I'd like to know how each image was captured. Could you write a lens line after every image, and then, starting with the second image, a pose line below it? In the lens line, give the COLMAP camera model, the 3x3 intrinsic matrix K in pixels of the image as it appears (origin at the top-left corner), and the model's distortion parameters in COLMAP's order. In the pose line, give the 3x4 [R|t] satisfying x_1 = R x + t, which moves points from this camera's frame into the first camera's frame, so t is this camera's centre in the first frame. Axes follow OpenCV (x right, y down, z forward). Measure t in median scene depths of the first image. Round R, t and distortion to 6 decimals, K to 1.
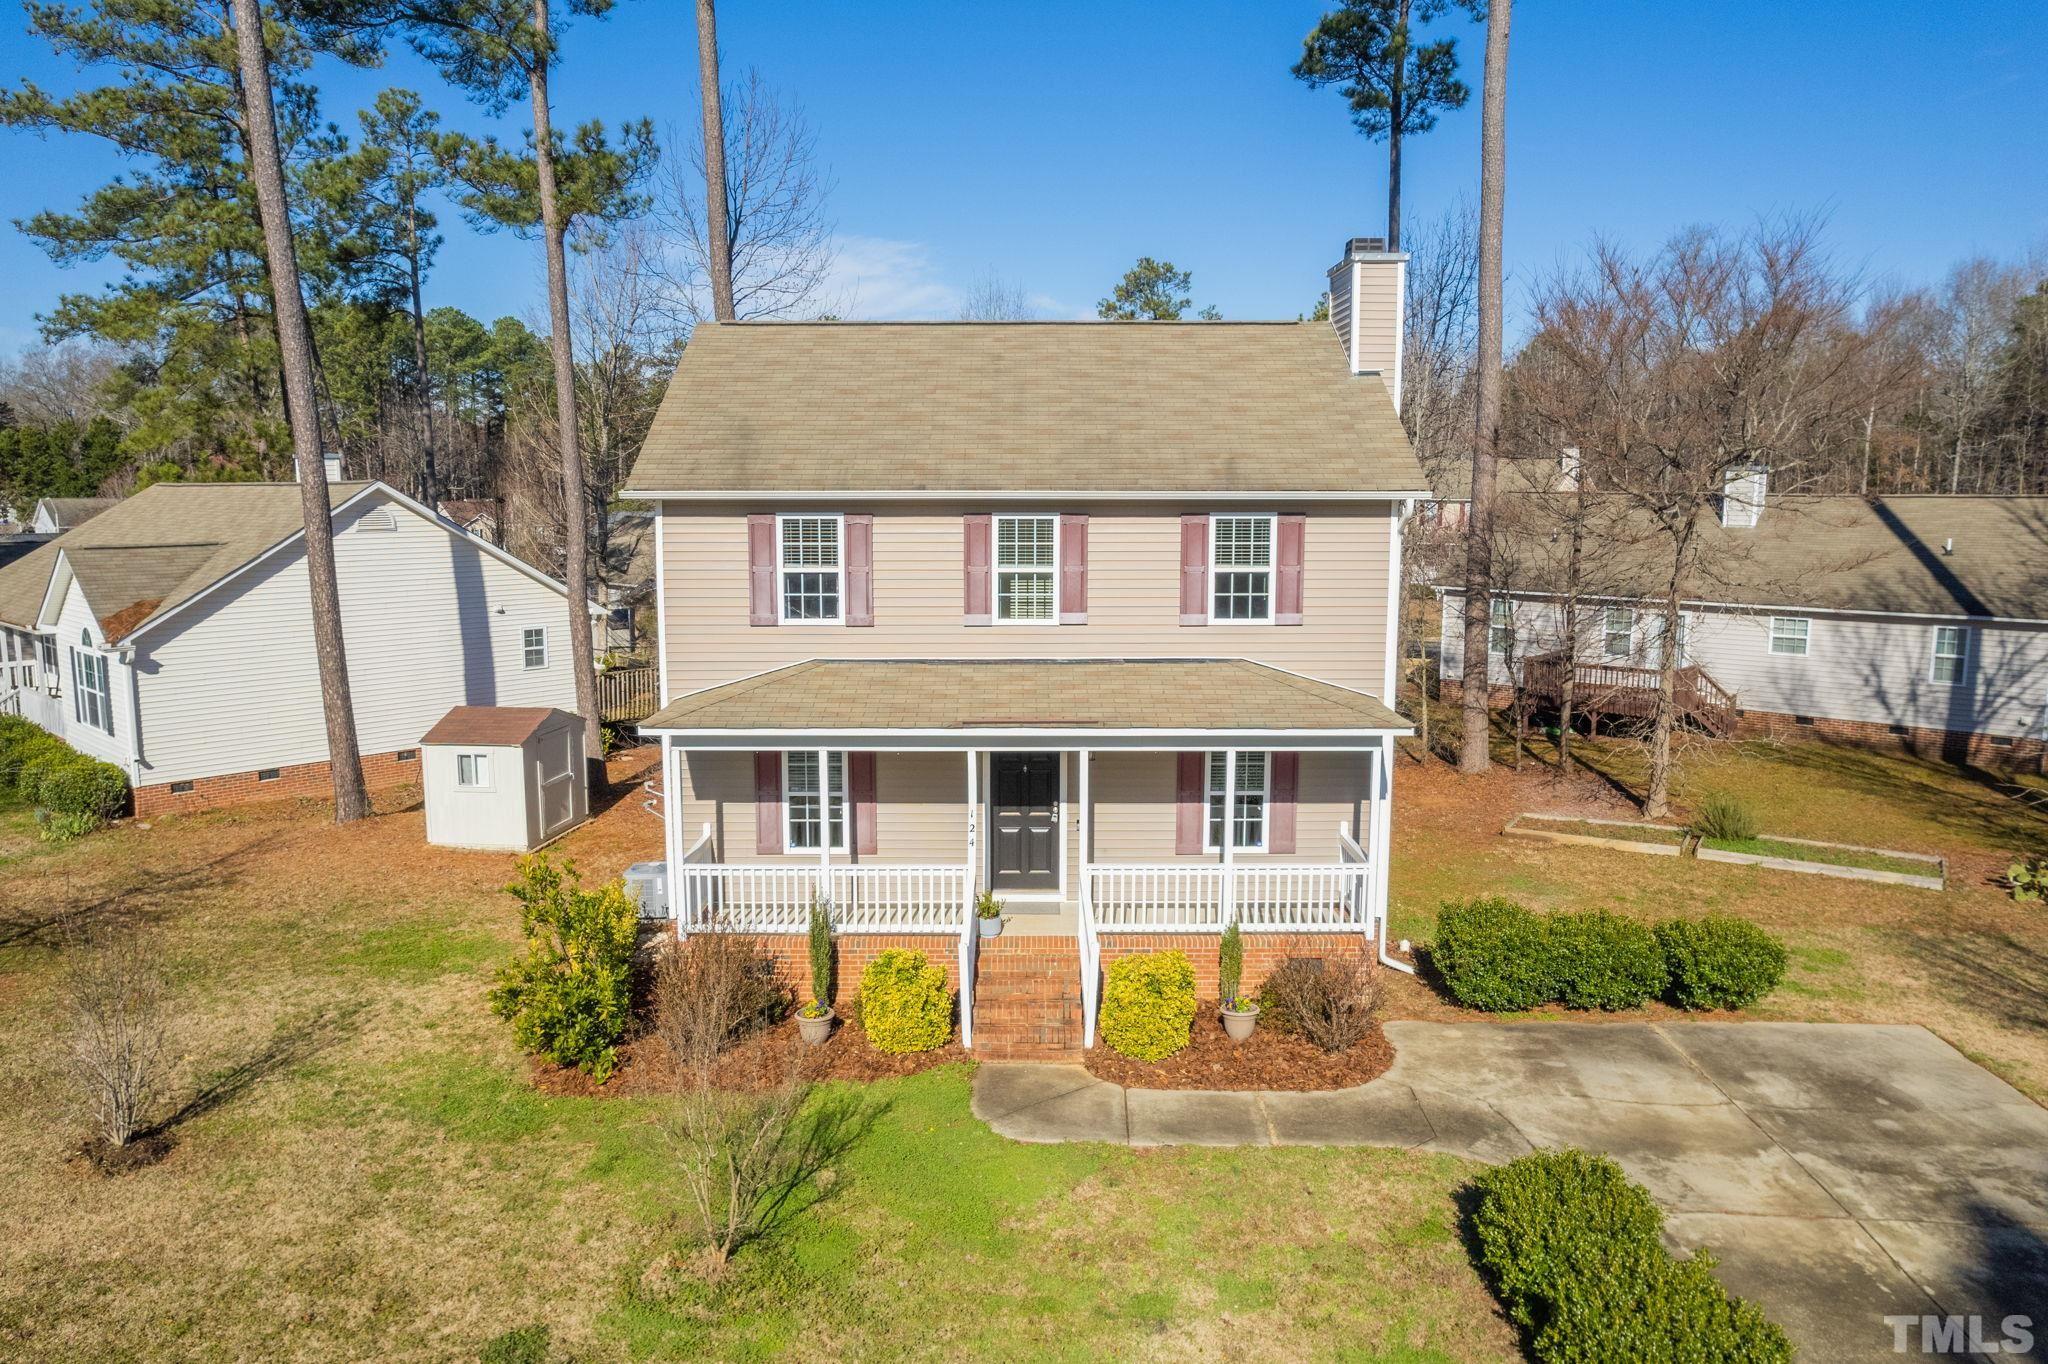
lens RADIAL K [[1457.6, 0, 1024.0], [0, 1457.6, 682.0], [0, 0, 1]] dist [-0.057634, 0.001708]
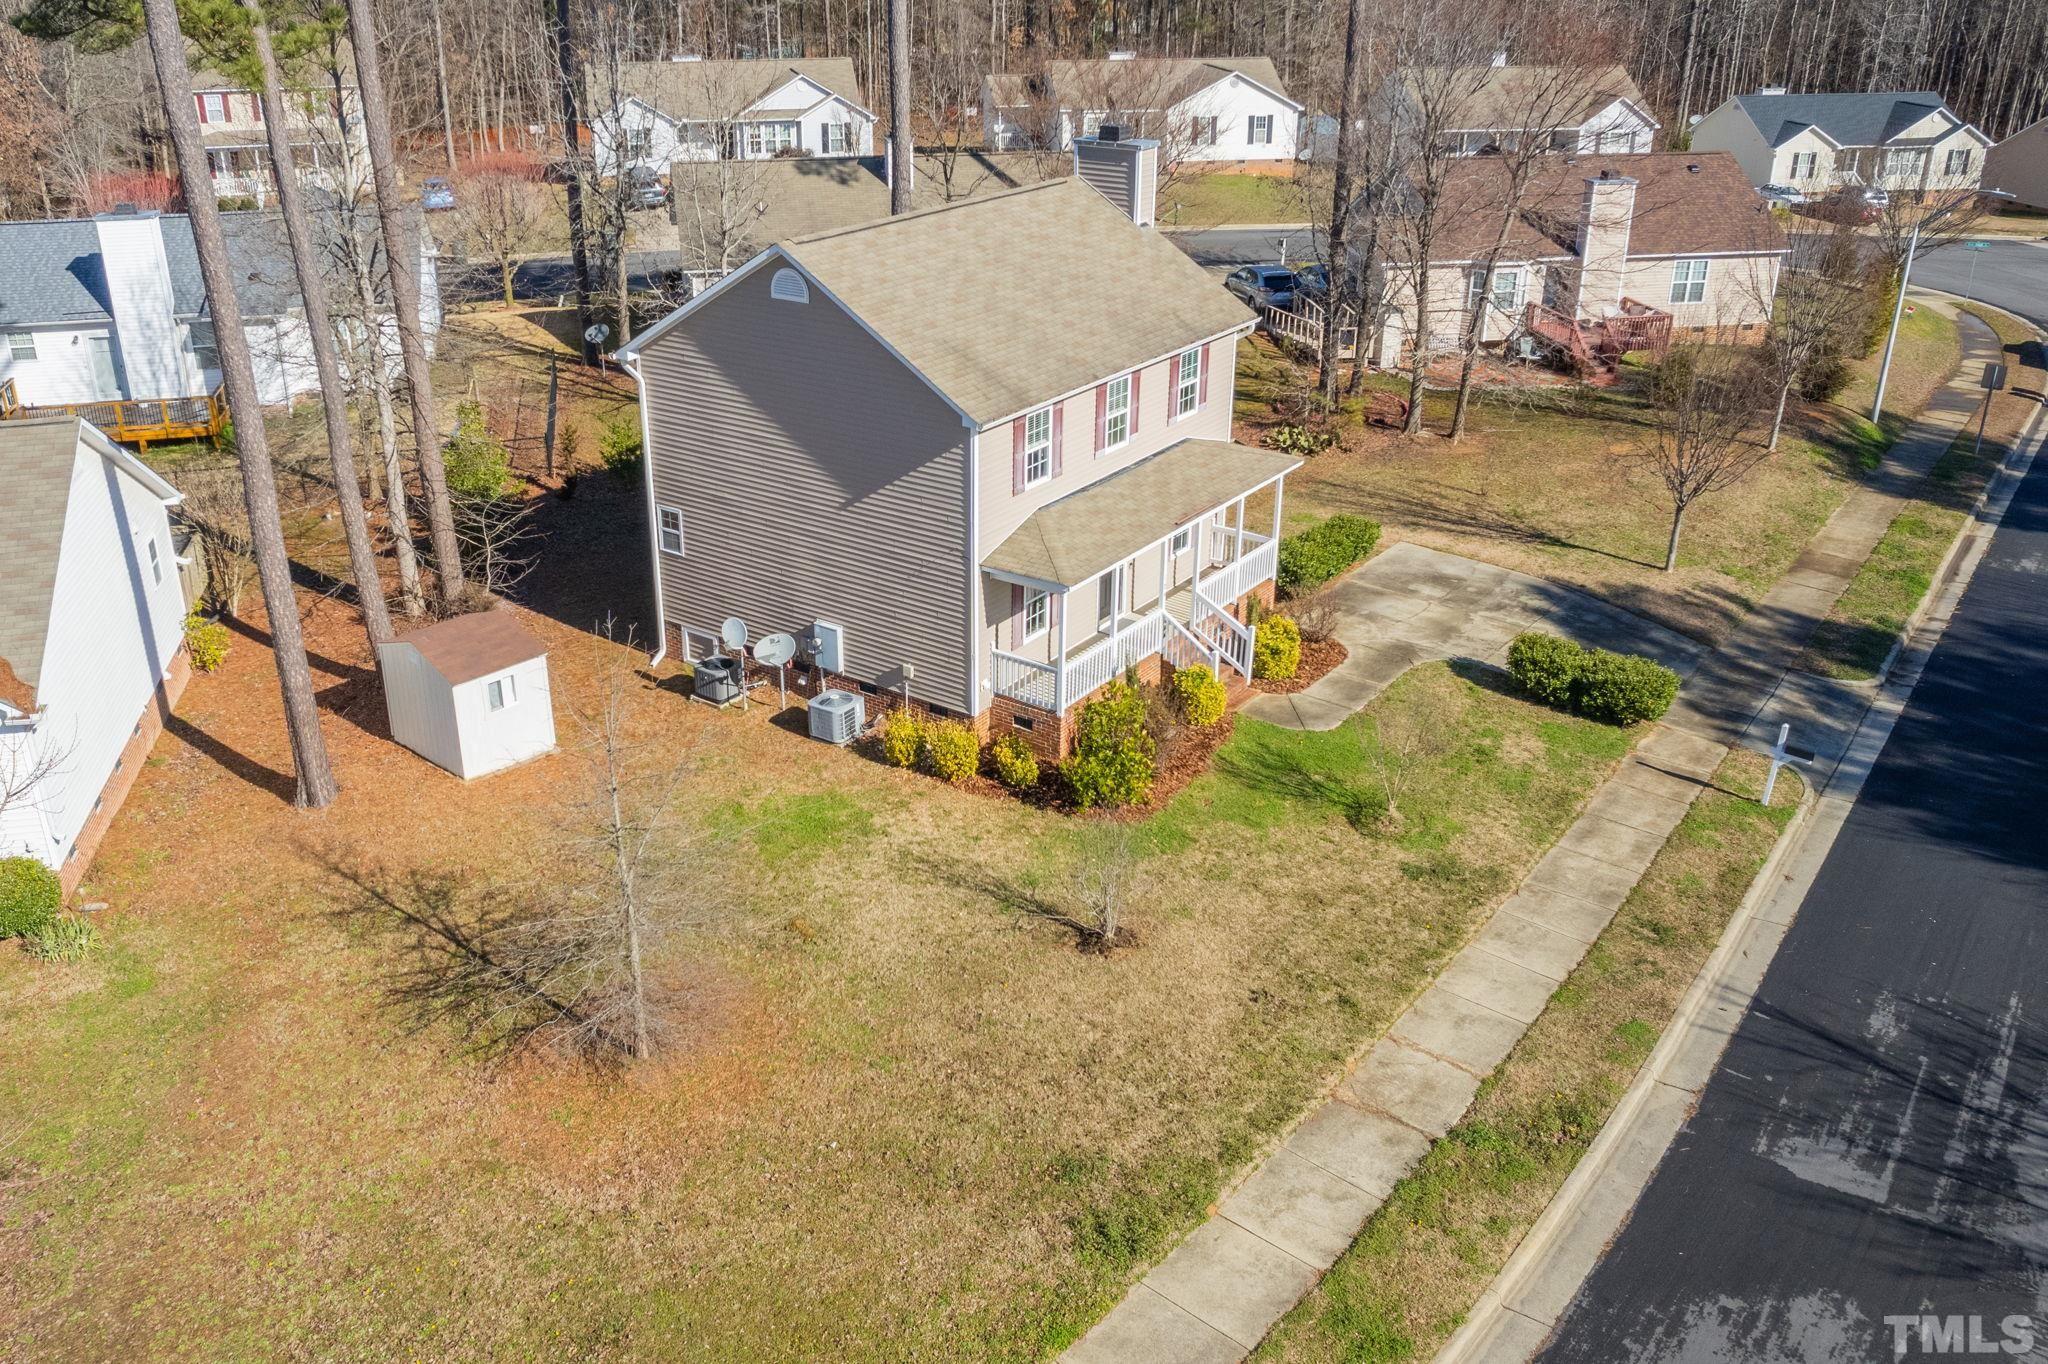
lens RADIAL K [[1781.4, 0, 1024.0], [0, 1781.4, 682.0], [0, 0, 1]] dist [-0.054384, -0.001036]
pose [[0.570900, -0.337071, 0.748637, -1.634840], [0.113596, 0.935497, 0.334577, -0.475643], [-0.813123, -0.105968, 0.572365, -0.009794]]
